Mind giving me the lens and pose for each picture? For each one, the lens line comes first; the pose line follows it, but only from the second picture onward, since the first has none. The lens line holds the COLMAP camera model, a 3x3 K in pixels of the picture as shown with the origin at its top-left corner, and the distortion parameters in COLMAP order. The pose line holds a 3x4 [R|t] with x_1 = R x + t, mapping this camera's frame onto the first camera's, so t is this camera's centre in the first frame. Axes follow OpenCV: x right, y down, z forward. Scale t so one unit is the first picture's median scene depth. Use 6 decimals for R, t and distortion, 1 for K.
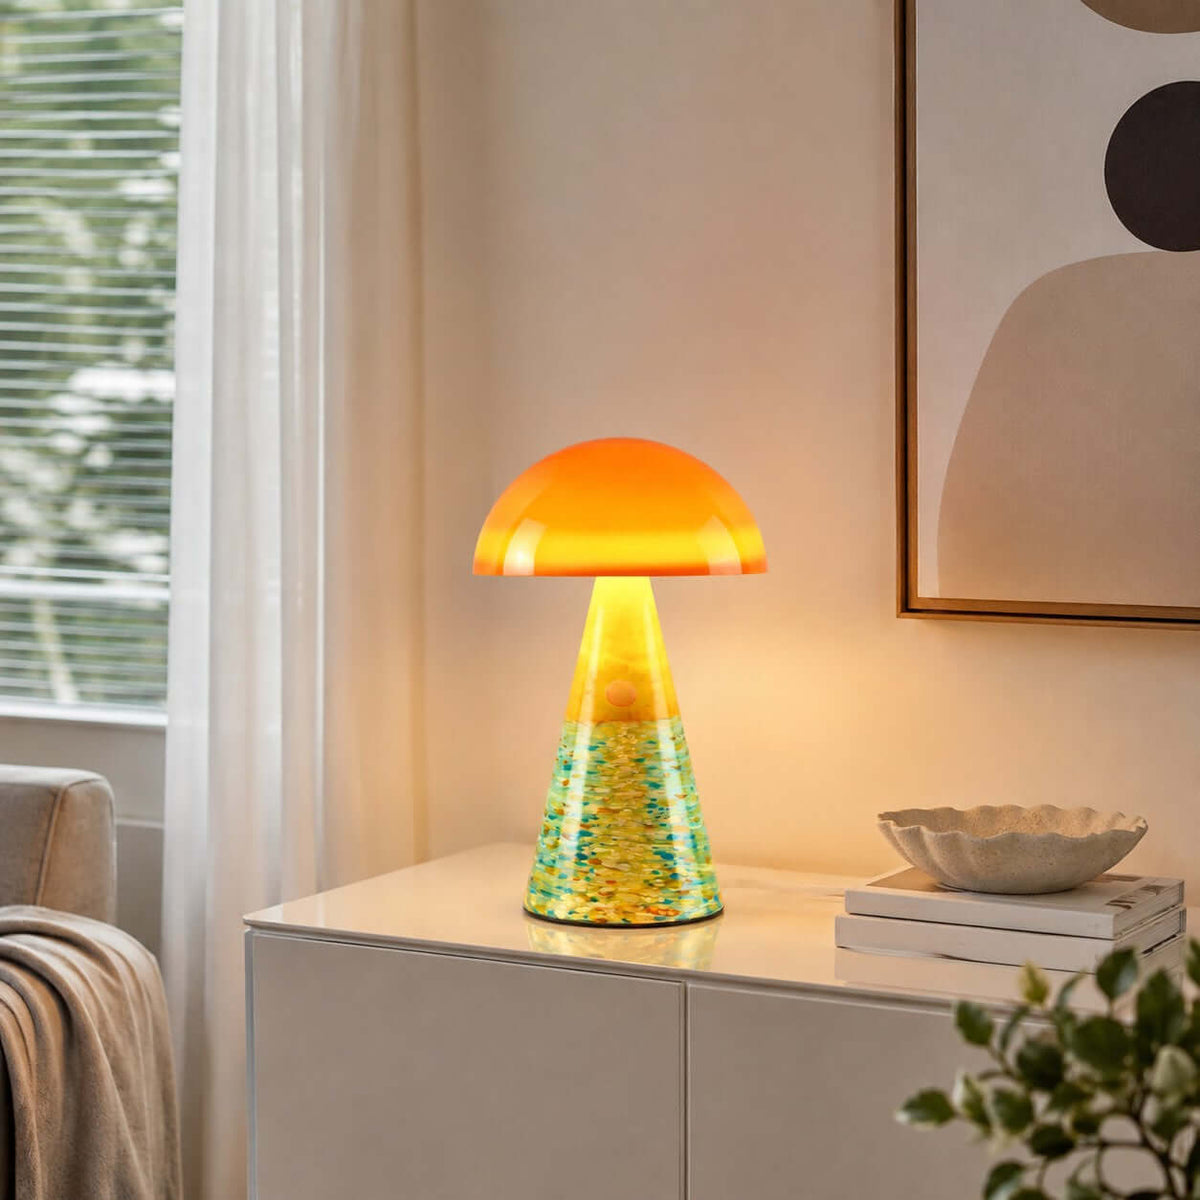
lens RADIAL K [[6903.4, 0, 599.6], [0, 6903.4, 600.5], [0, 0, 1]] dist [-0.267735, 0.000000]
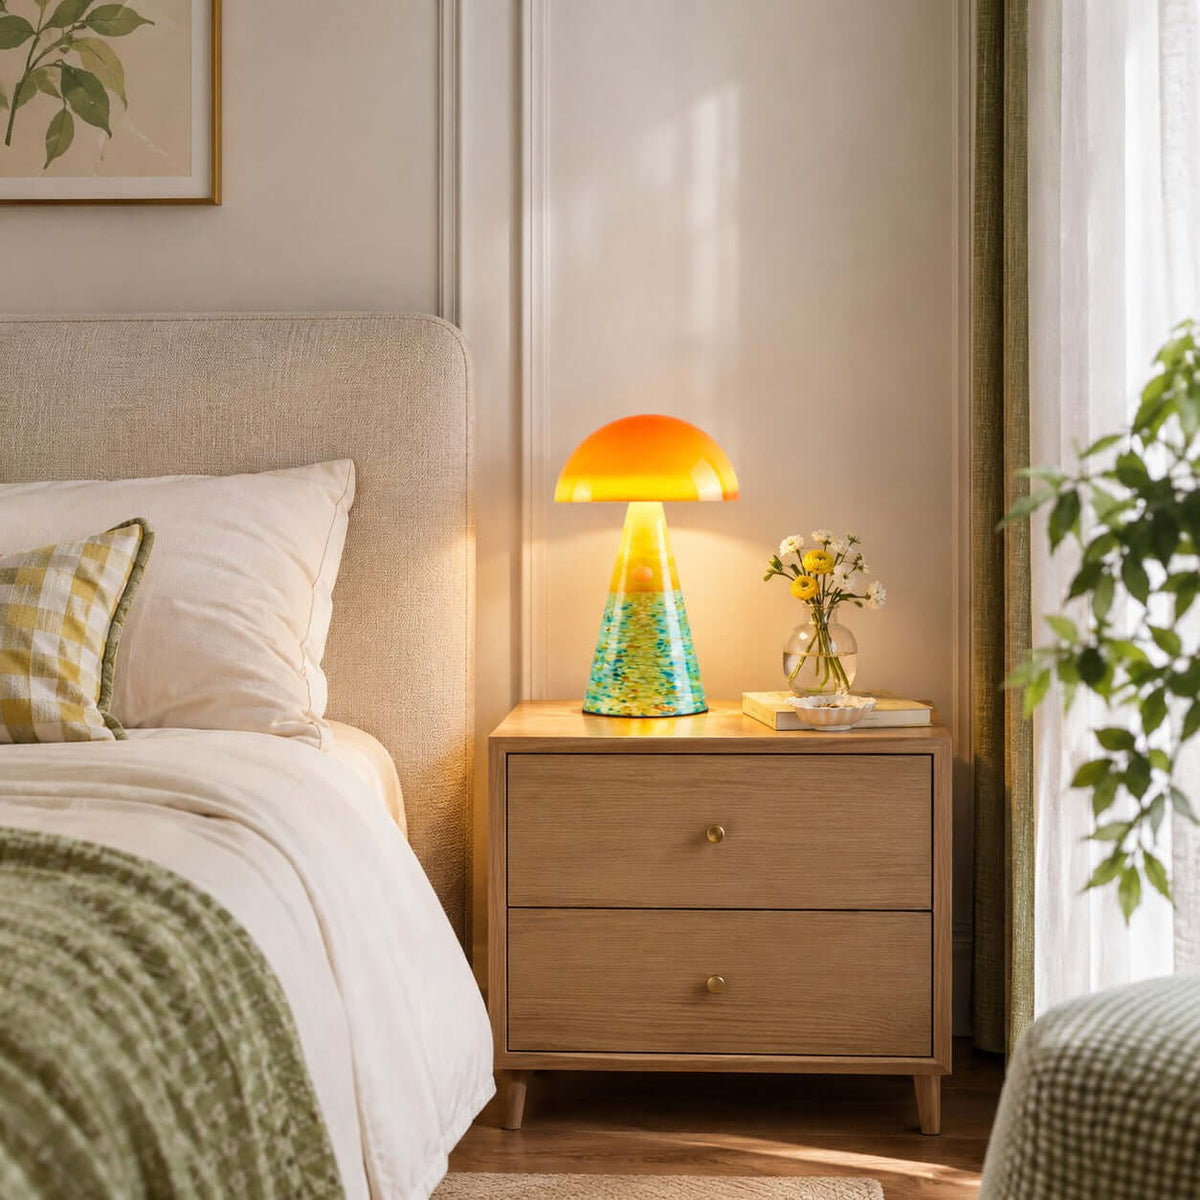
lens RADIAL K [[6903.4, 0, 599.9], [0, 6903.4, 600.1], [0, 0, 1]] dist [-0.267735, 0.000000]
pose [[0.999918, 0.006058, -0.011253, 0.011371], [-0.005825, 0.999771, 0.020588, -0.013656], [0.011375, -0.020521, 0.999725, -0.611829]]
